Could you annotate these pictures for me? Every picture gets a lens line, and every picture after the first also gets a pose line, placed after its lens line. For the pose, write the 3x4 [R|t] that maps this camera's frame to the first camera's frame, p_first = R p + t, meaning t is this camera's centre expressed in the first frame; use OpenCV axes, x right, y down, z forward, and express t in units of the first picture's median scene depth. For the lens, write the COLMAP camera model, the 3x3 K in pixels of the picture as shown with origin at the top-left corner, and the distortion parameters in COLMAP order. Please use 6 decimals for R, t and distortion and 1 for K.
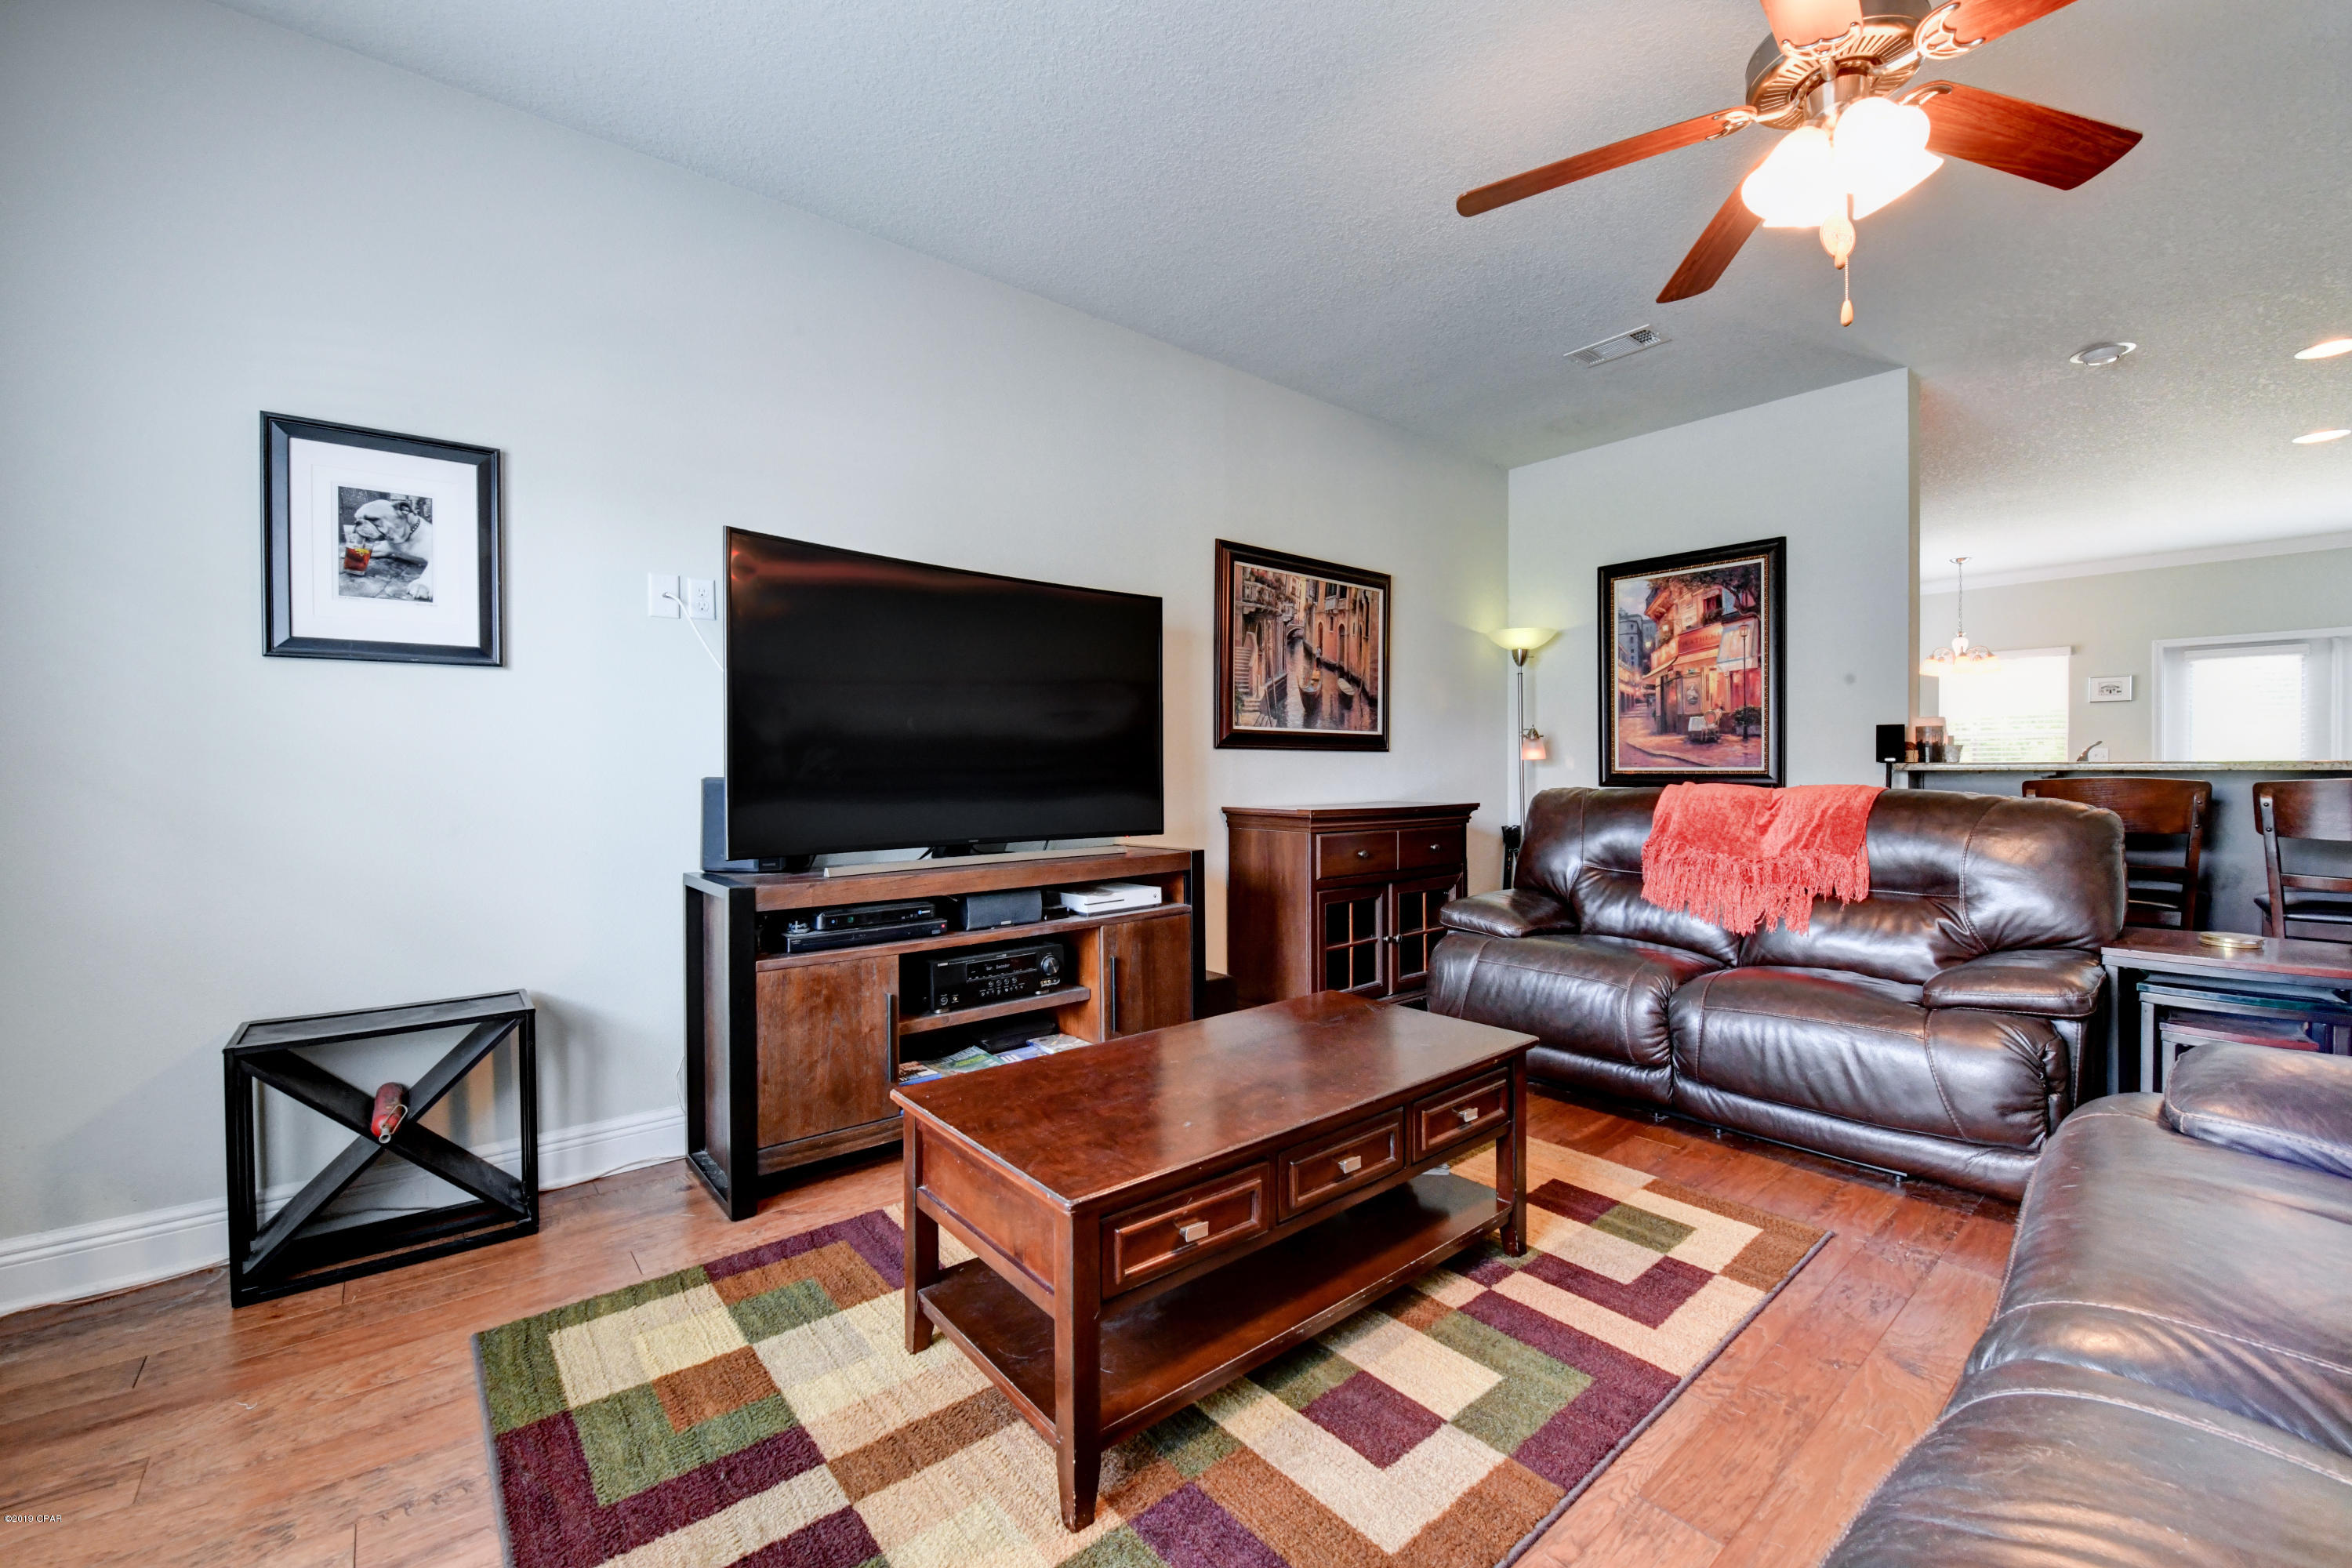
lens RADIAL K [[947.9, 0, 1182.7], [0, 947.9, 777.8], [0, 0, 1]] dist [-0.015286, -0.001346]
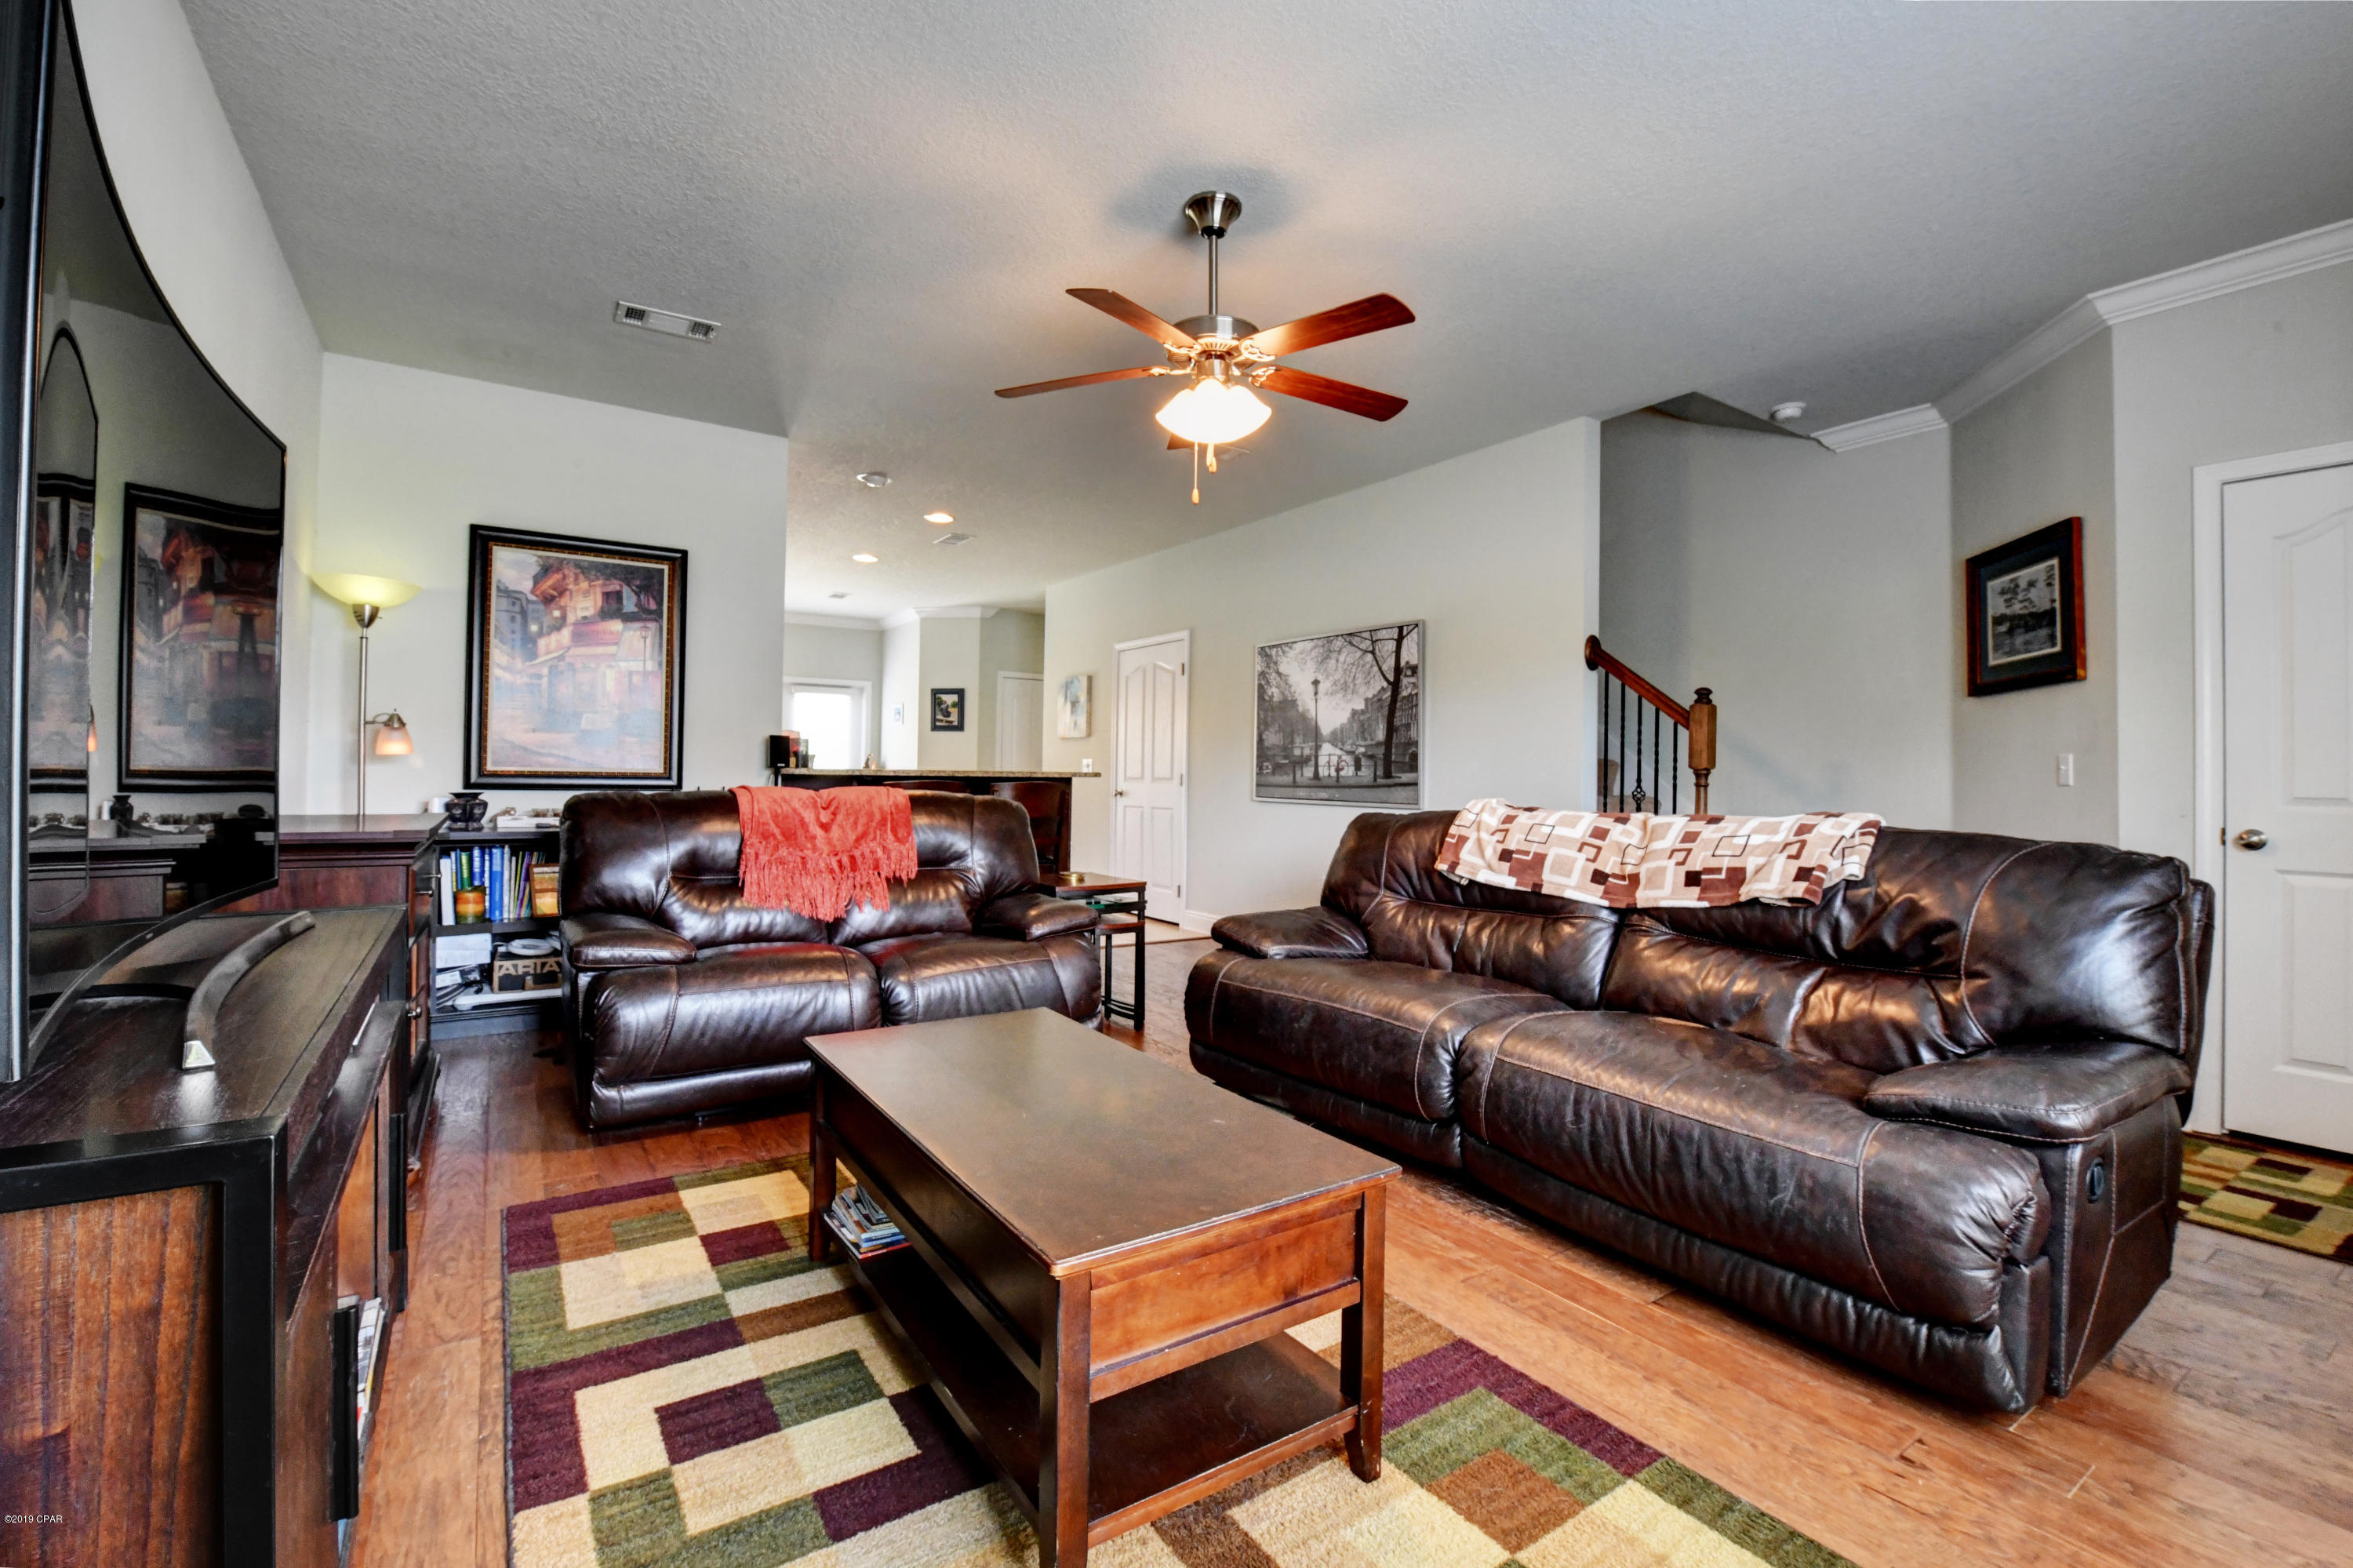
lens RADIAL K [[1007.2, 0, 1153.1], [0, 1007.2, 757.2], [0, 0, 1]] dist [-0.016878, -0.000779]
pose [[0.120994, 0.022084, 0.992408, -0.403093], [-0.005955, 0.999751, -0.021521, -0.004067], [-0.992635, -0.003306, 0.121096, 0.344260]]
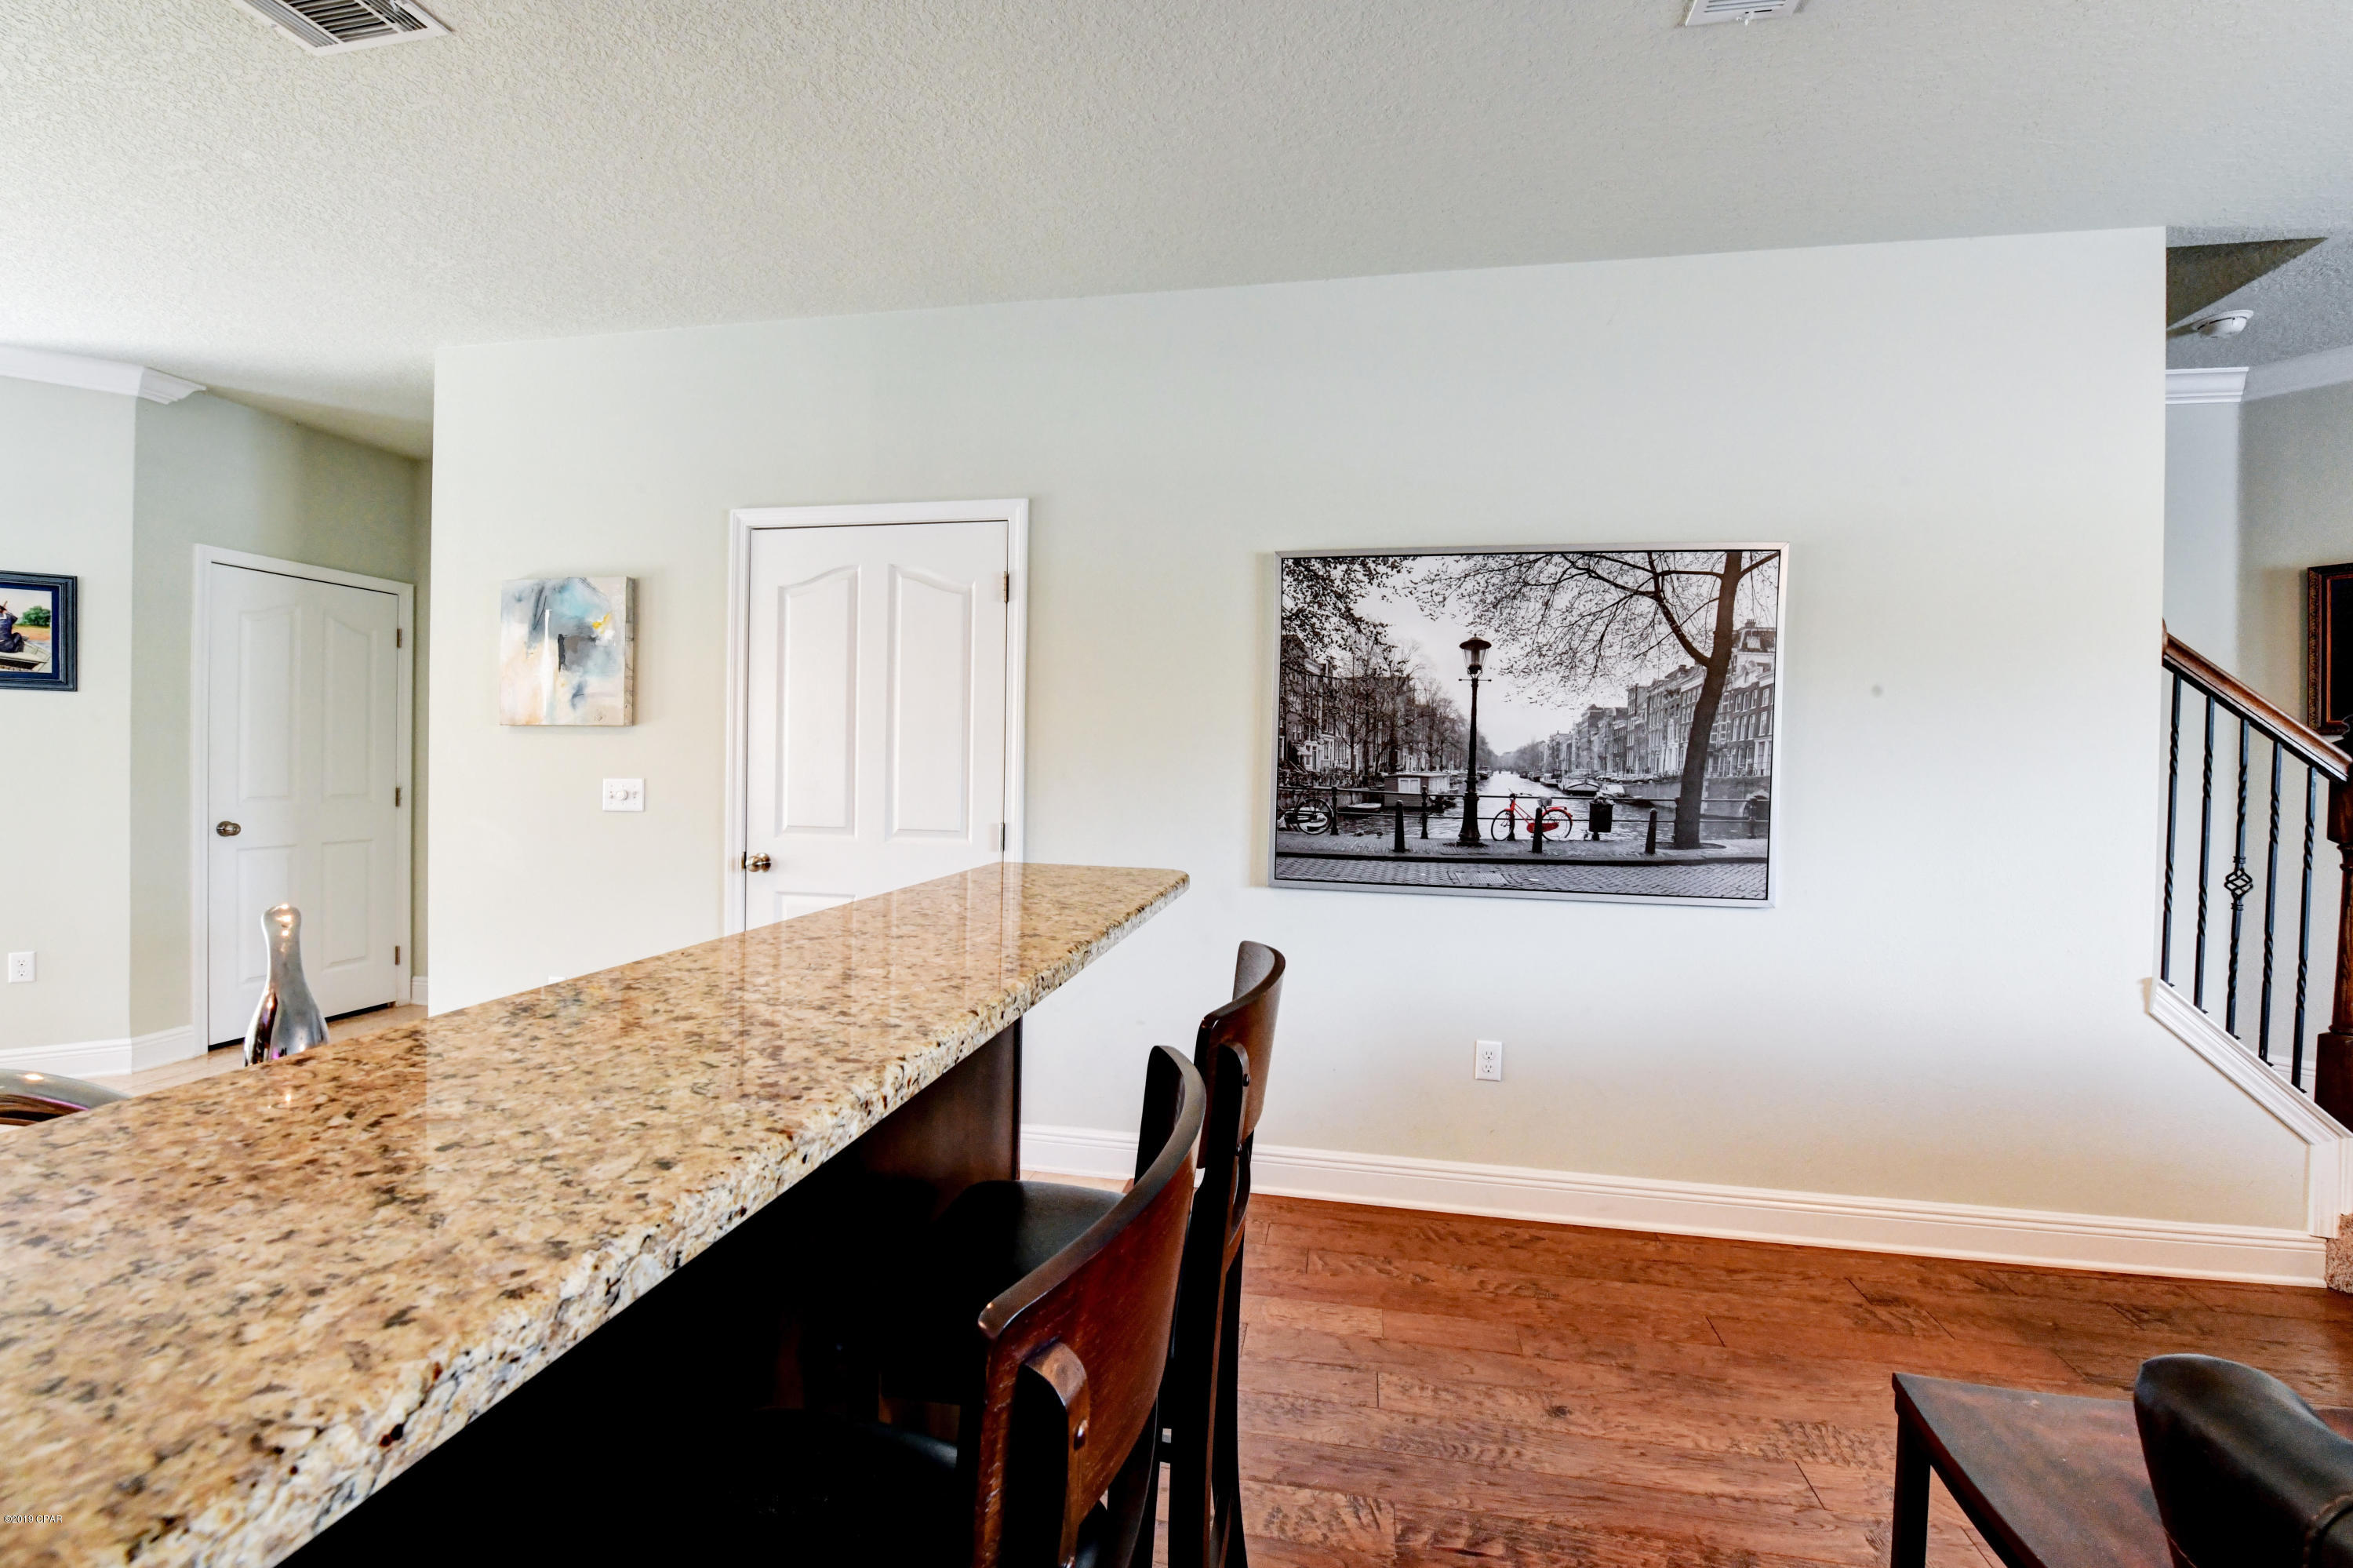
lens RADIAL K [[1074.9, 0, 1169.6], [0, 1074.9, 795.9], [0, 0, 1]] dist [-0.017511, -0.000526]
pose [[-0.616659, -0.024568, 0.786847, 0.564685], [-0.010908, 0.999684, 0.022665, -0.052185], [-0.787155, 0.005394, -0.616732, 0.894559]]
